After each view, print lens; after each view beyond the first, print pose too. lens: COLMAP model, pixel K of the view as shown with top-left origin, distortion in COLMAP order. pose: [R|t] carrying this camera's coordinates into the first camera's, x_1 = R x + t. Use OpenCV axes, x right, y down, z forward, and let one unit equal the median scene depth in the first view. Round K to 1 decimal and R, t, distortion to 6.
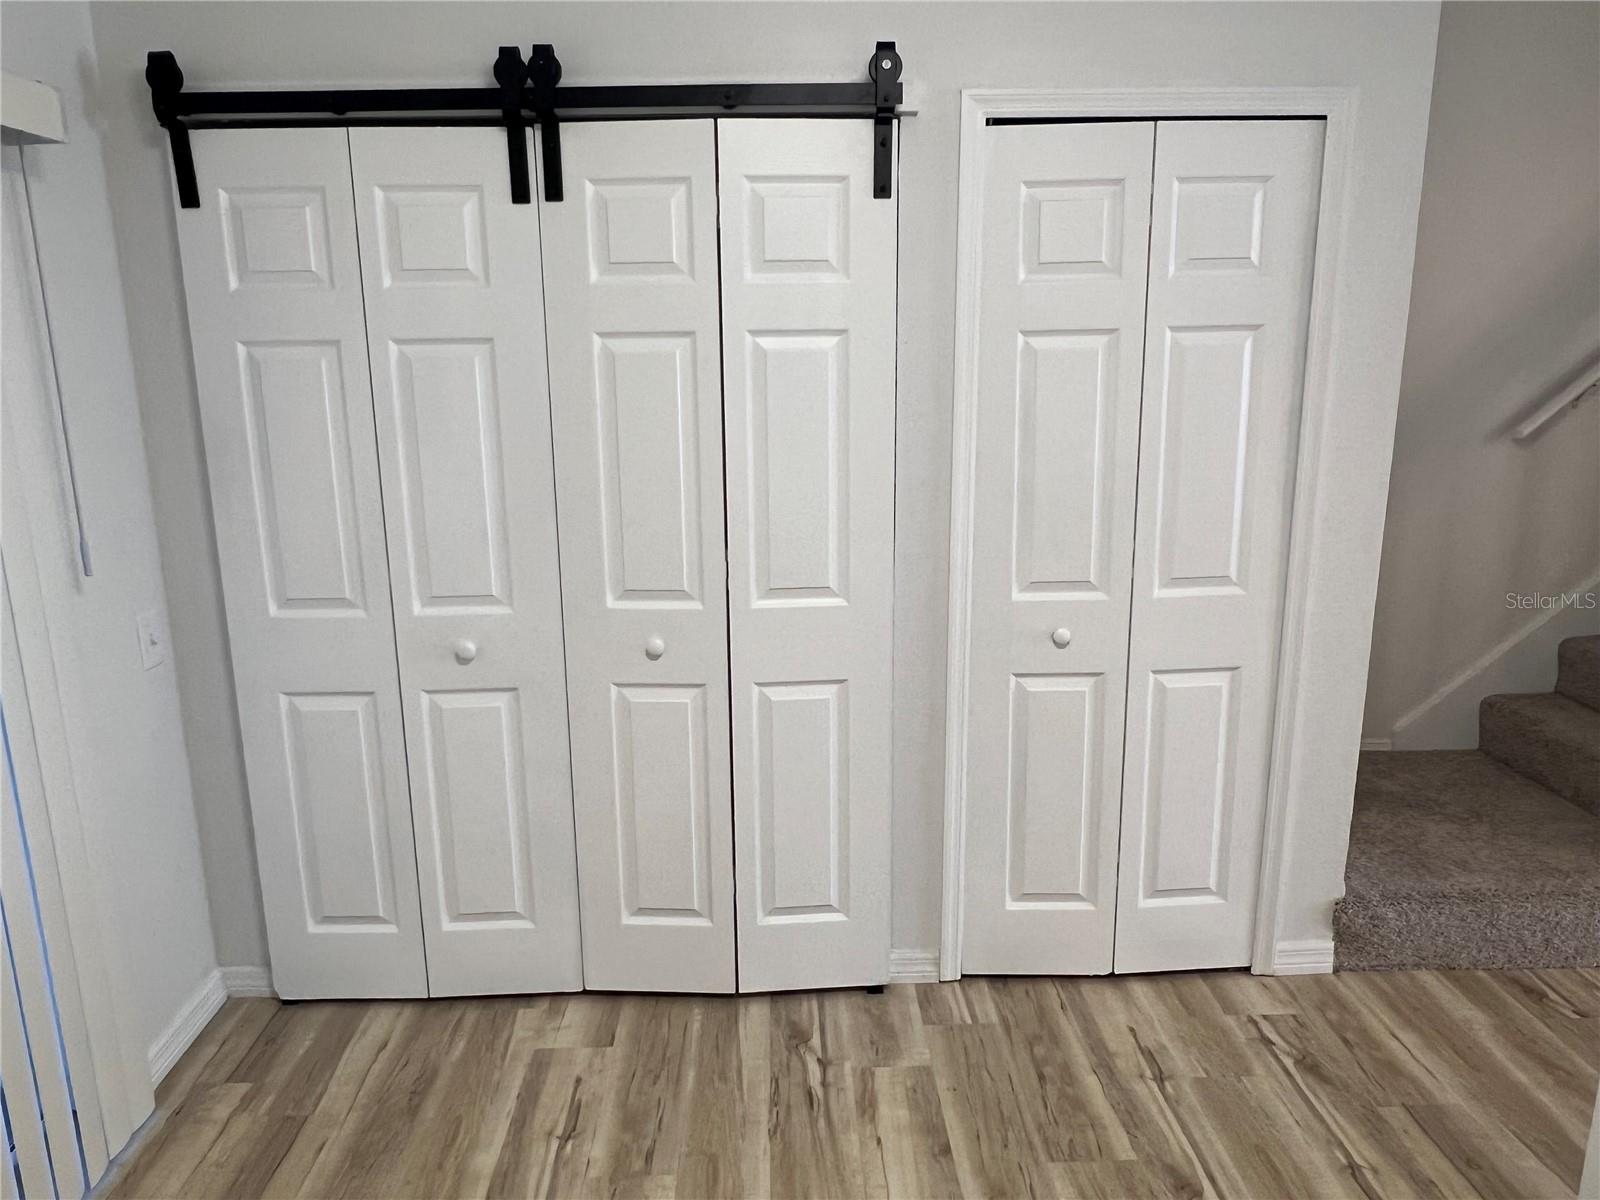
lens RADIAL K [[1156.5, 0, 800.0], [0, 1156.5, 600.0], [0, 0, 1]] dist [0.029861, 0.000517]
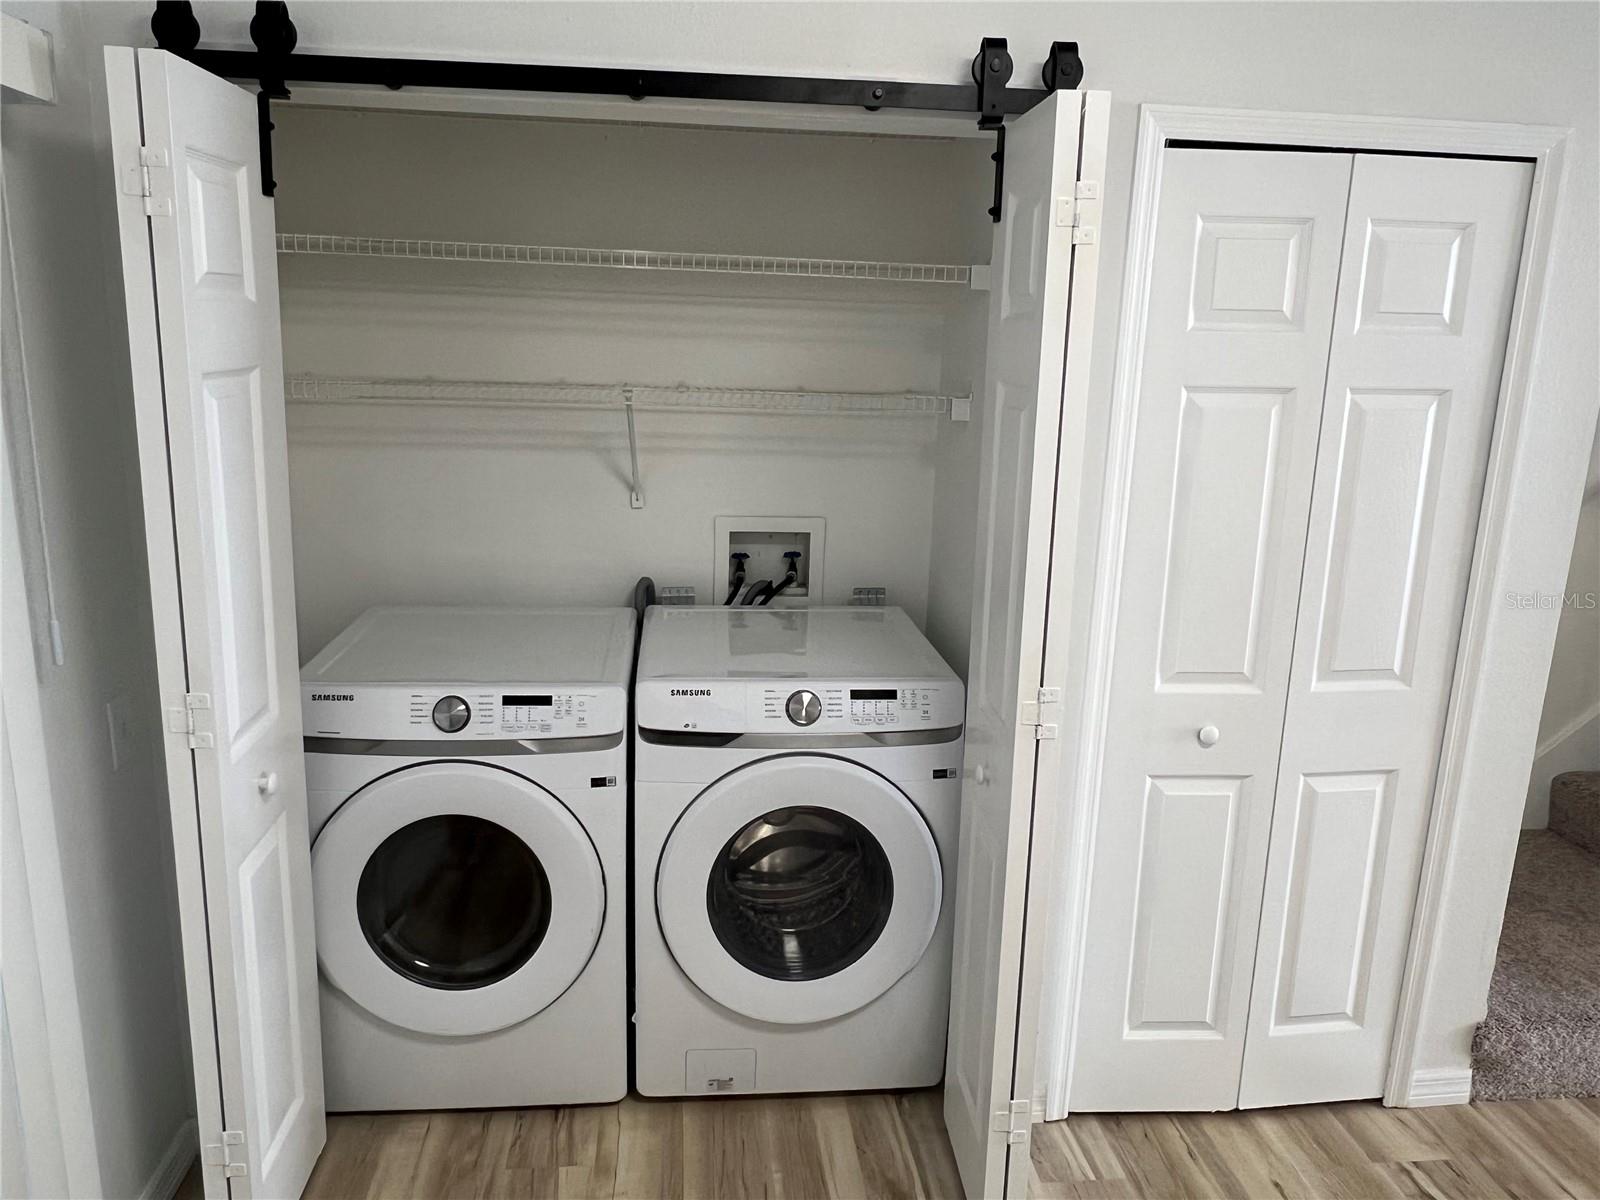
lens RADIAL K [[1137.7, 0, 800.0], [0, 1137.7, 600.0], [0, 0, 1]] dist [0.003508, 0.006862]
pose [[0.996594, 0.022005, 0.079479, -0.144937], [-0.021470, 0.999741, -0.007586, -0.054782], [-0.079625, 0.005854, 0.996808, 0.163646]]
